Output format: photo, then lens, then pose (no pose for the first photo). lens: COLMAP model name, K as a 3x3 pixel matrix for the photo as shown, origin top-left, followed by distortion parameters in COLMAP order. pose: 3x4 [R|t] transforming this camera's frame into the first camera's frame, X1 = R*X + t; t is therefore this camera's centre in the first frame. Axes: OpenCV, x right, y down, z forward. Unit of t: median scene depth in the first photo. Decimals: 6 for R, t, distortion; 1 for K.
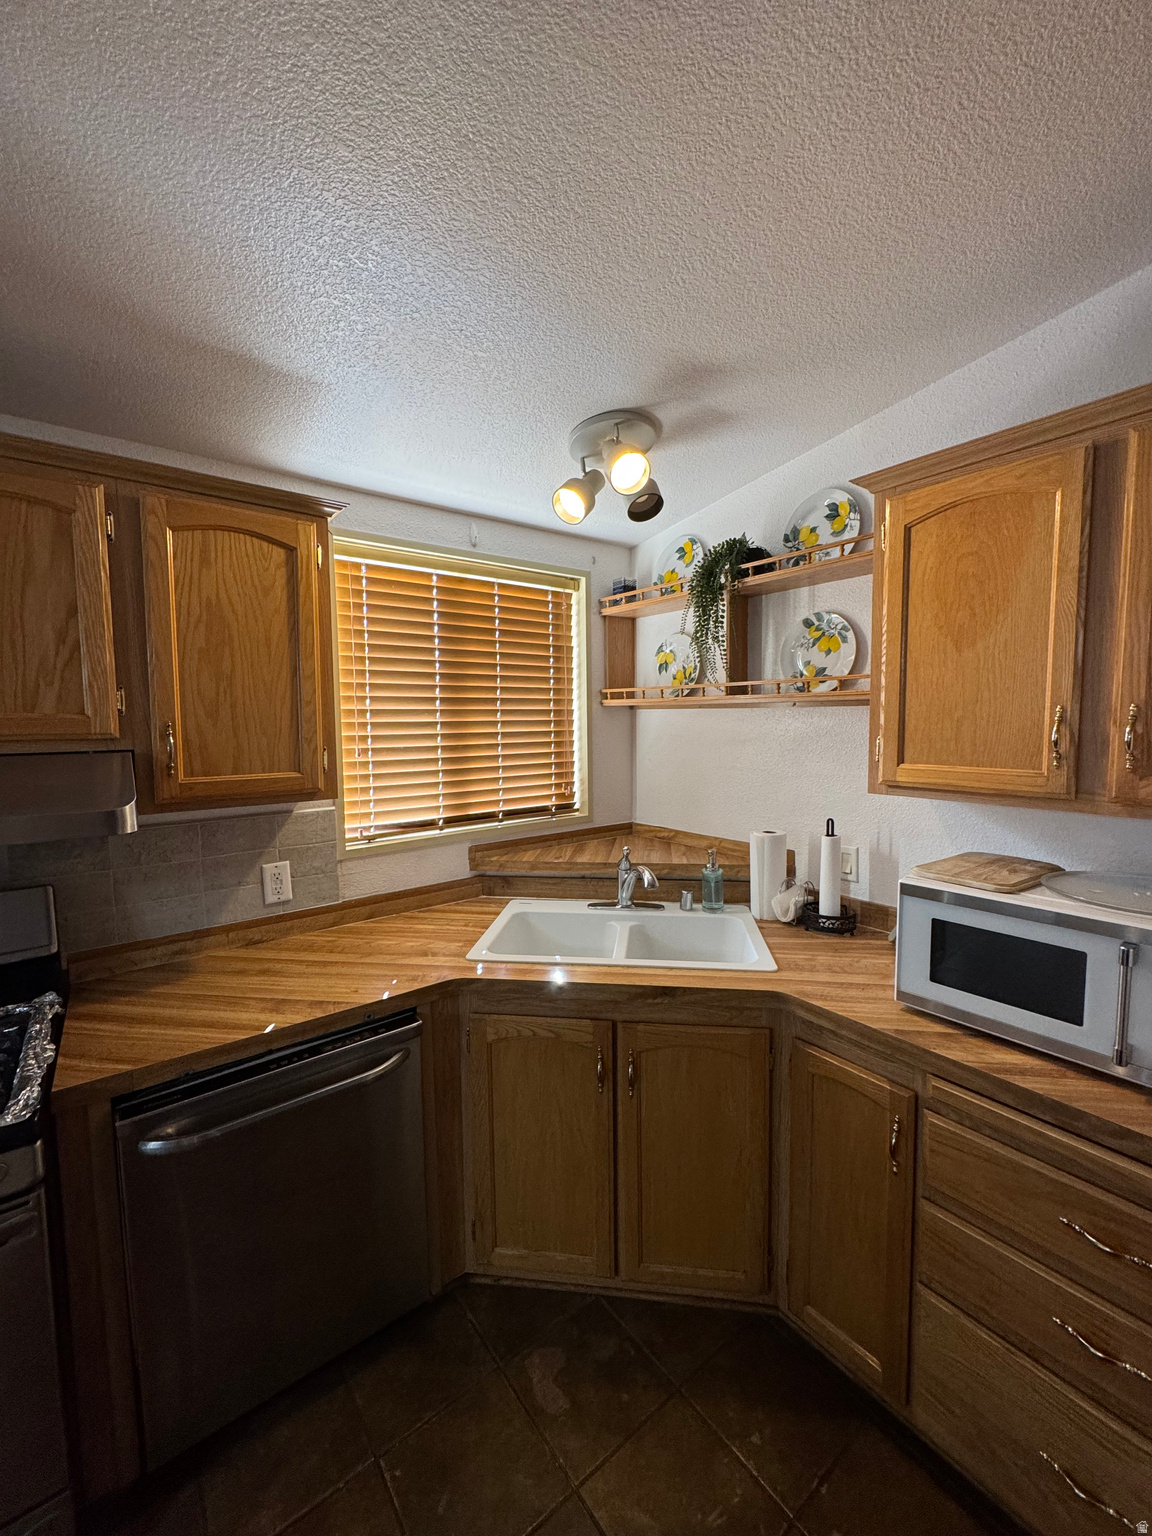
lens RADIAL K [[613.0, 0, 576.1], [0, 613.0, 766.9], [0, 0, 1]] dist [-0.004114, 0.000611]
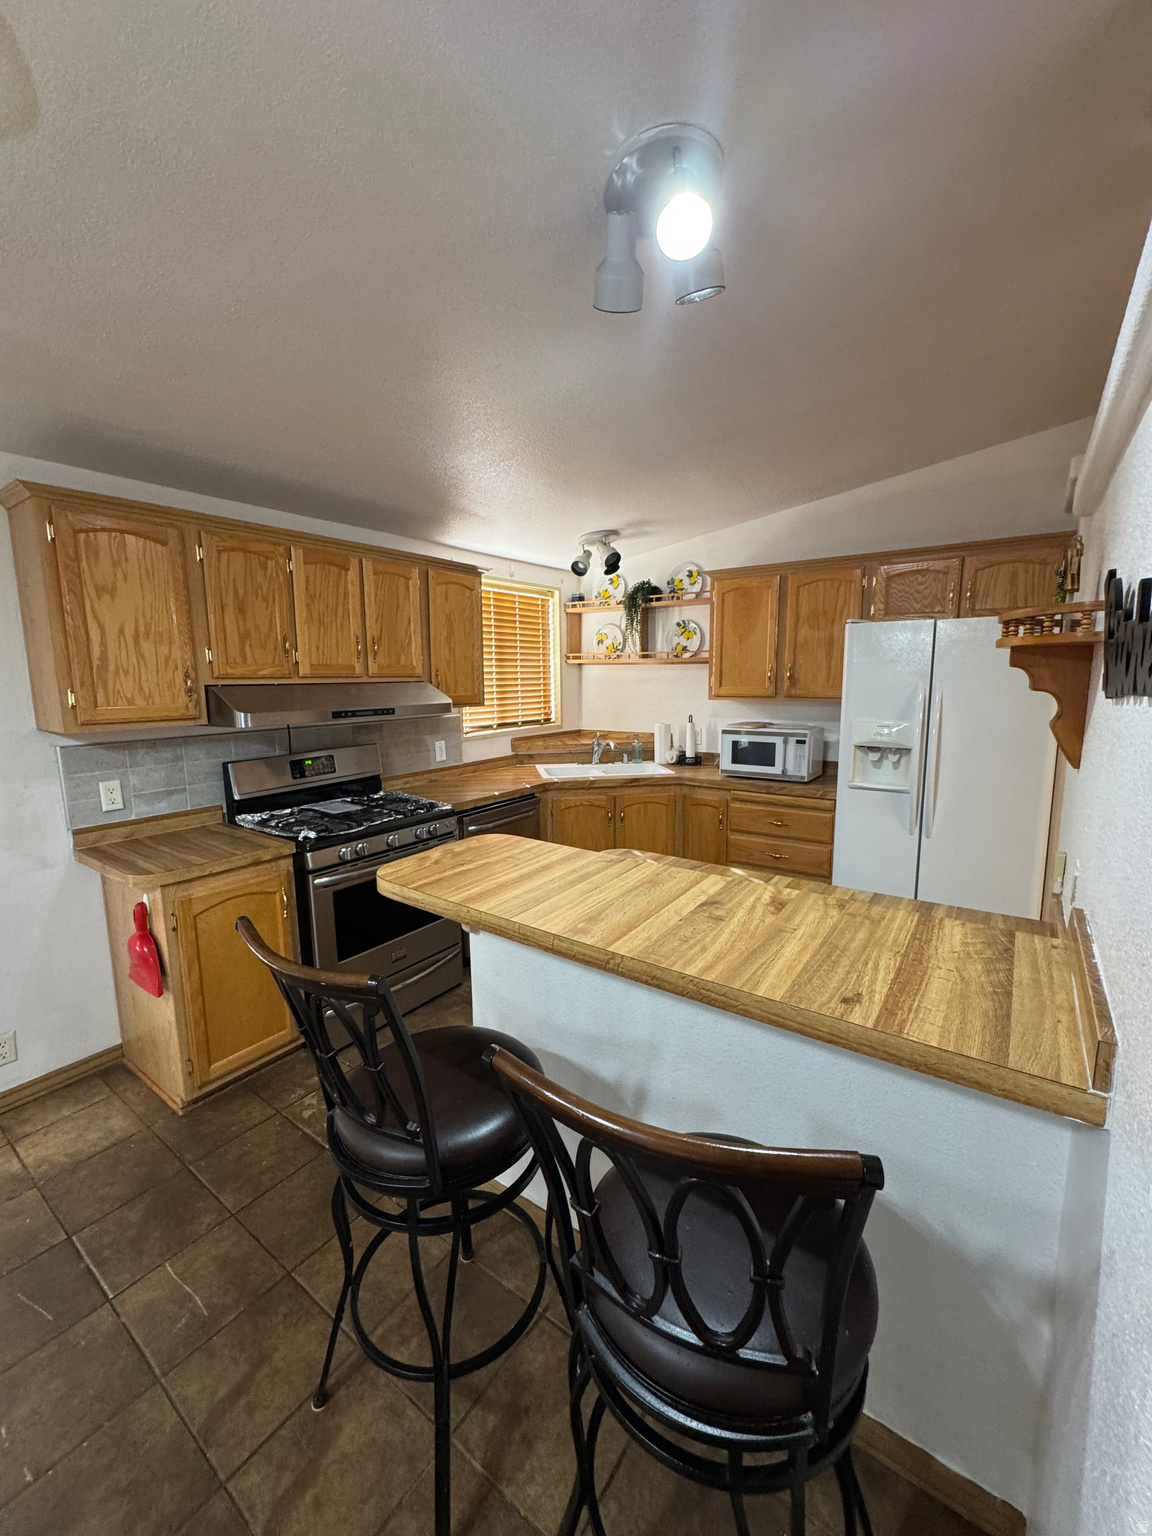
lens RADIAL K [[613.0, 0, 576.1], [0, 613.0, 766.9], [0, 0, 1]] dist [-0.004114, 0.000611]
pose [[0.959309, -0.040440, 0.279447, -0.745196], [0.021386, 0.997254, 0.070903, 0.127920], [-0.281547, -0.062042, 0.957540, -1.247803]]
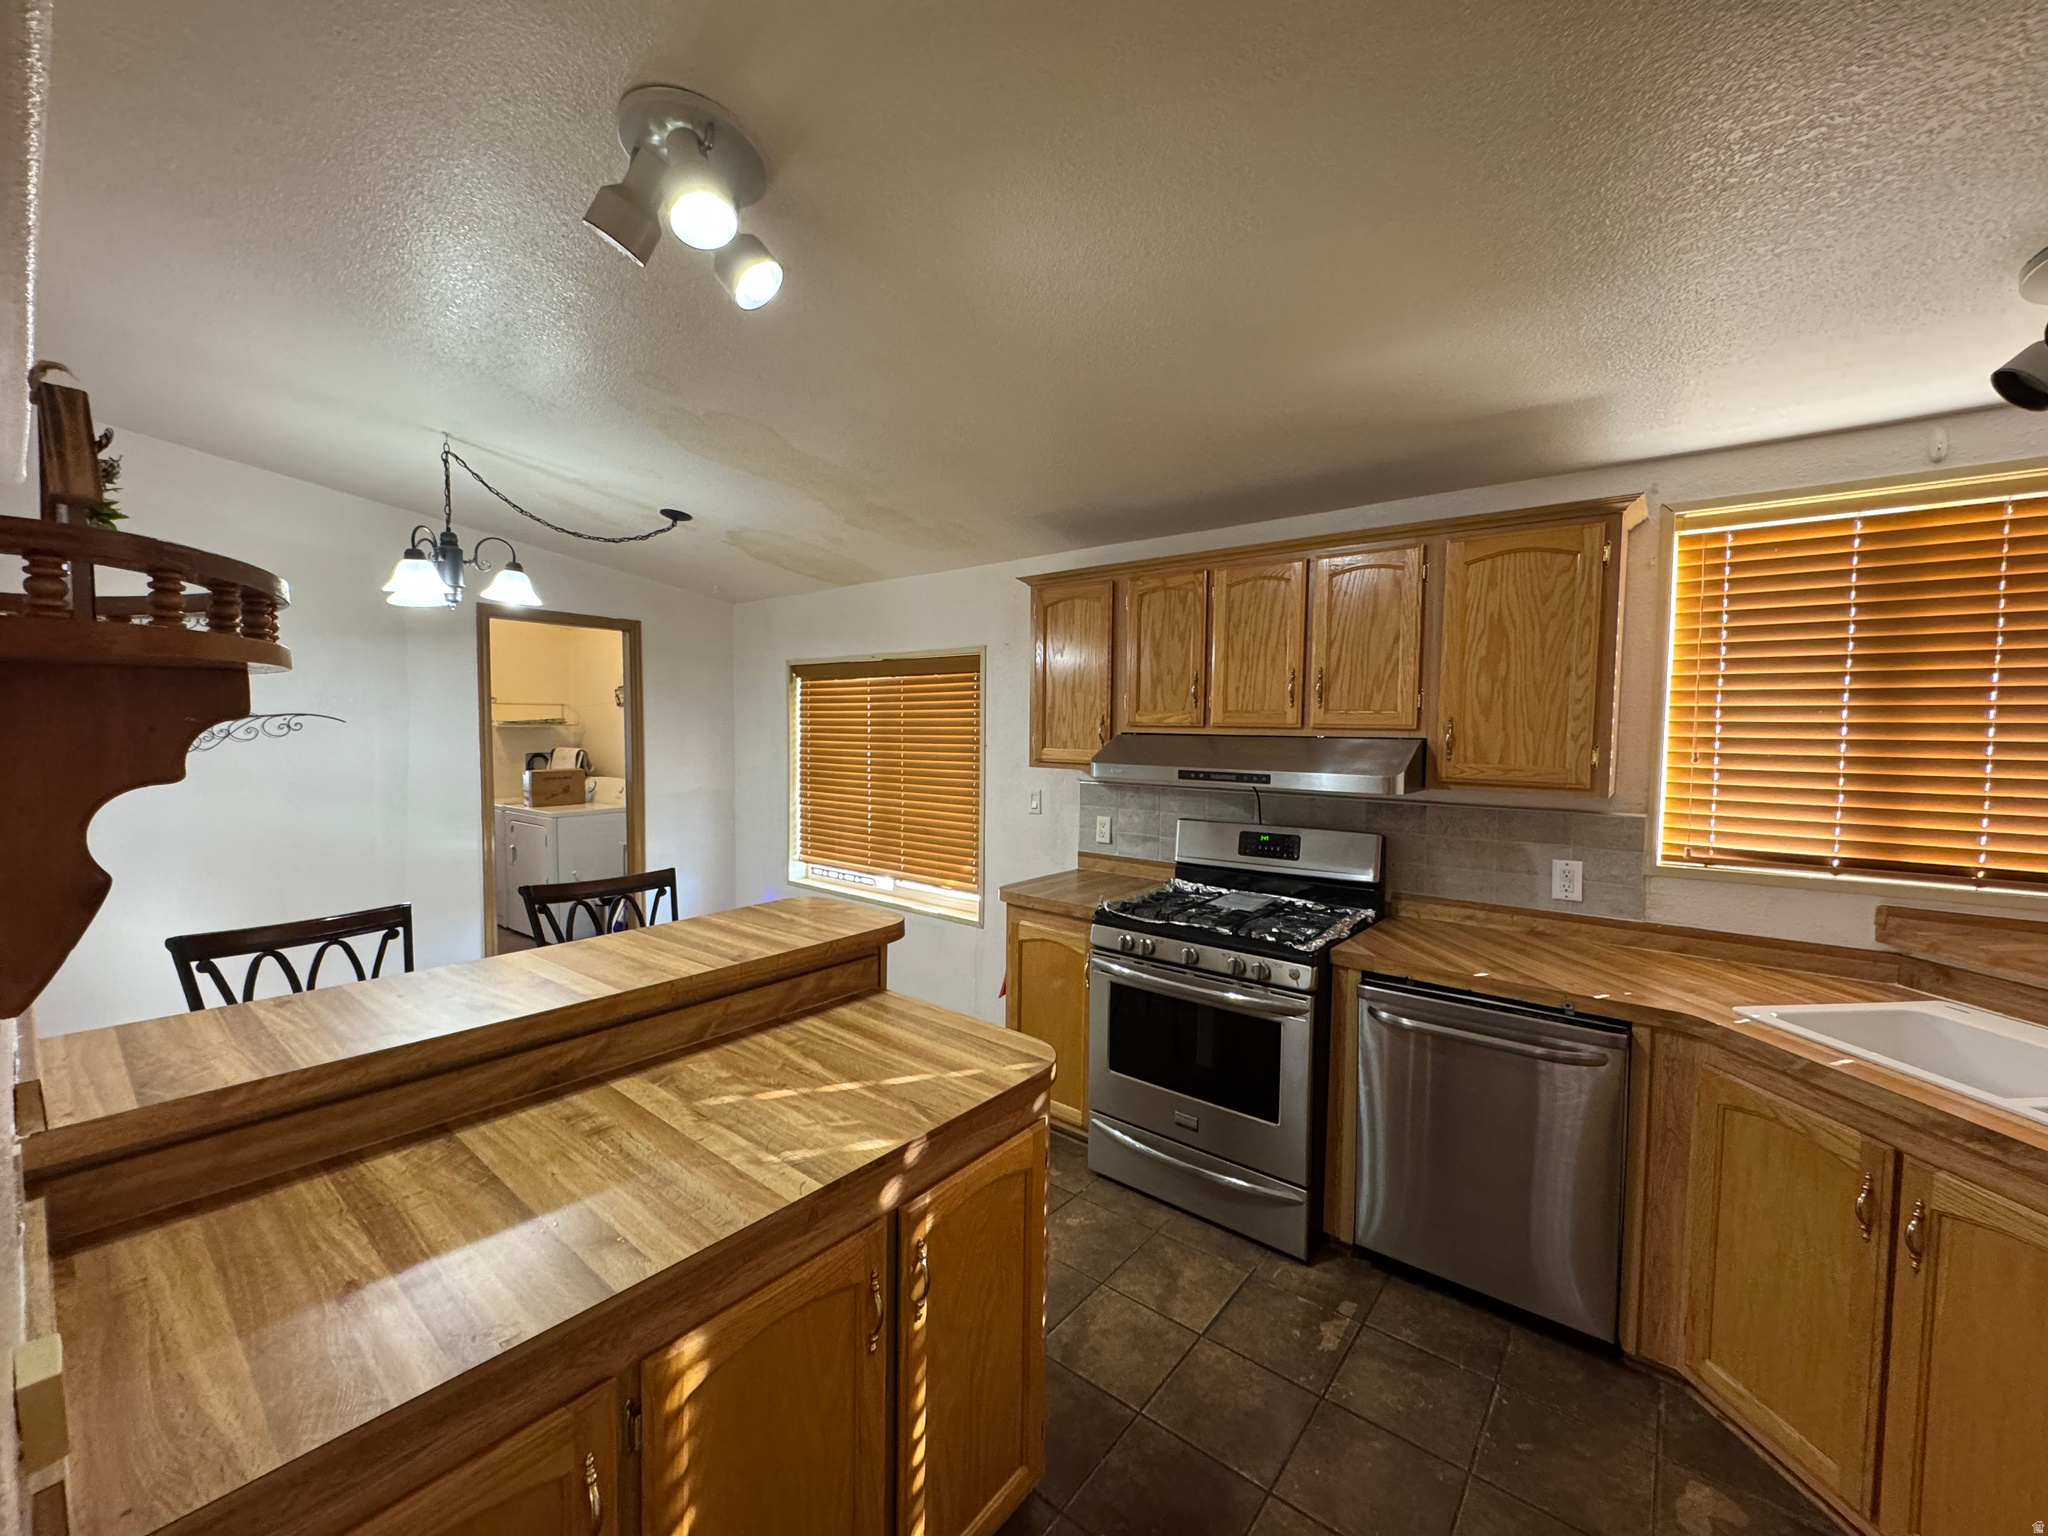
lens RADIAL K [[817.4, 0, 1023.0], [0, 817.4, 768.0], [0, 0, 1]] dist [-0.004114, 0.000611]
pose [[0.229959, 0.067511, -0.970856, 0.698534], [-0.087190, 0.995008, 0.048538, 0.023422], [0.969287, 0.073487, 0.234697, -0.218483]]
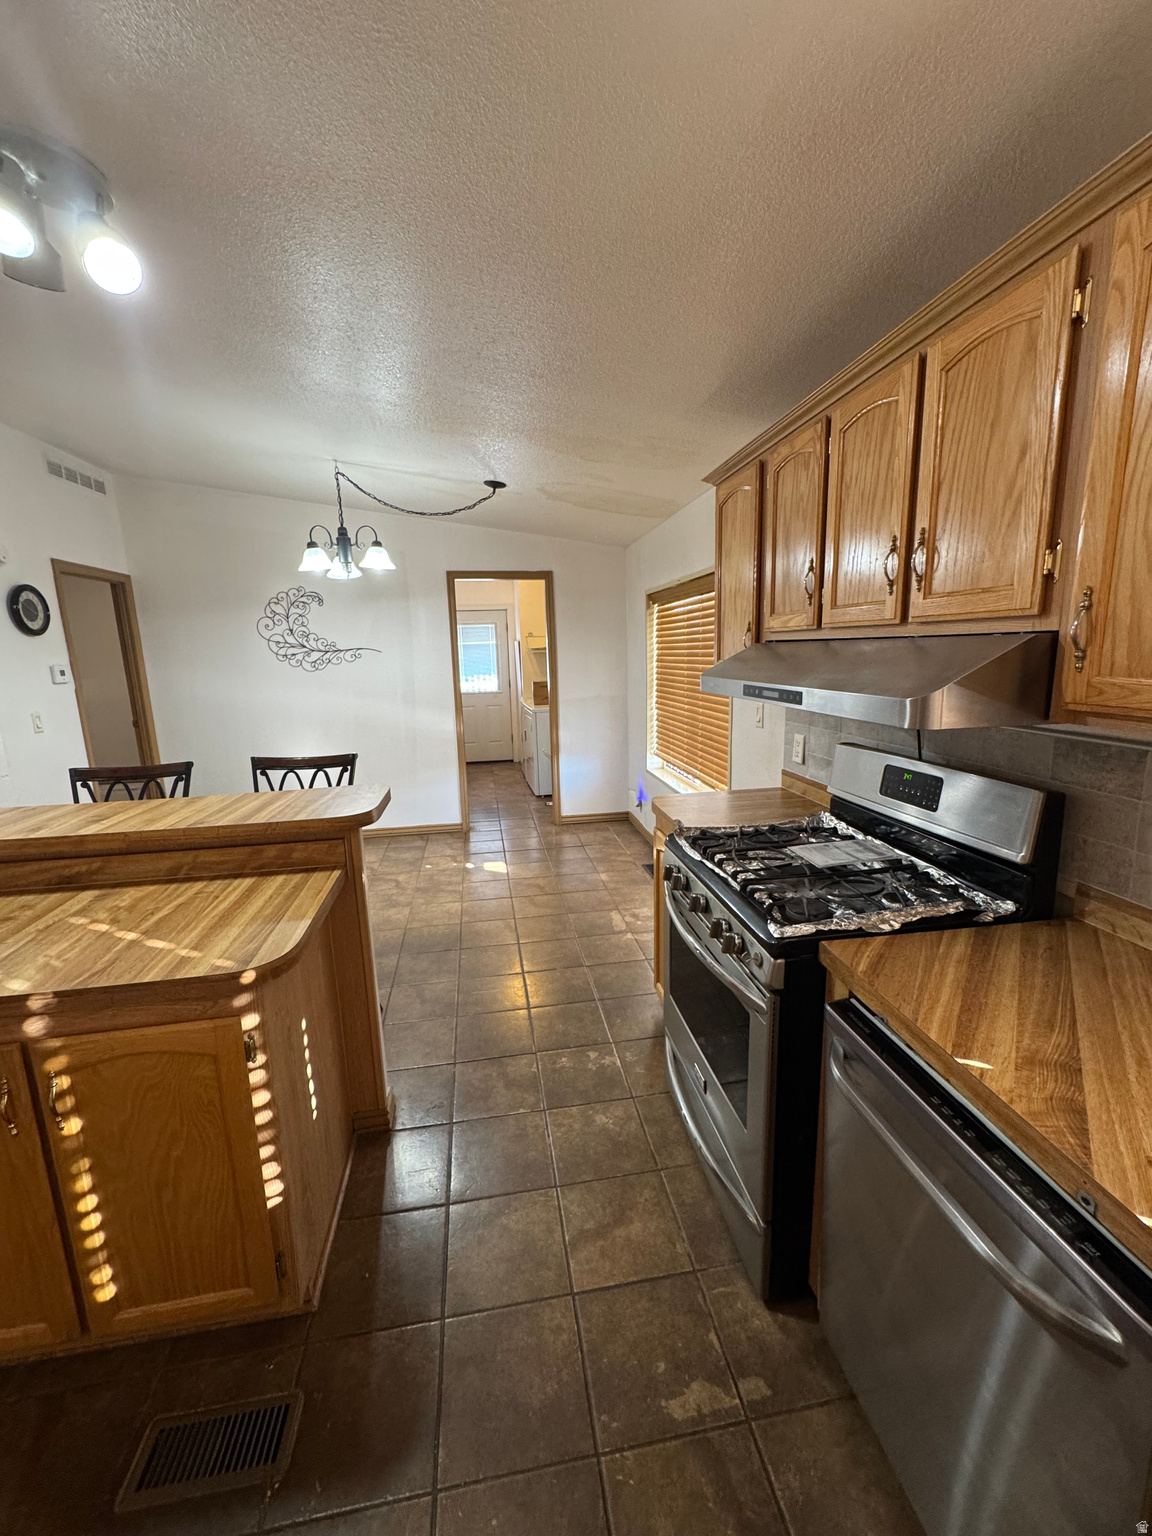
lens RADIAL K [[613.0, 0, 576.1], [0, 613.0, 766.9], [0, 0, 1]] dist [-0.004114, 0.000611]
pose [[-0.475937, 0.192223, -0.858216, 0.183357], [-0.032892, 0.971250, 0.235781, -0.020806], [0.878864, 0.140445, -0.455931, 0.760917]]
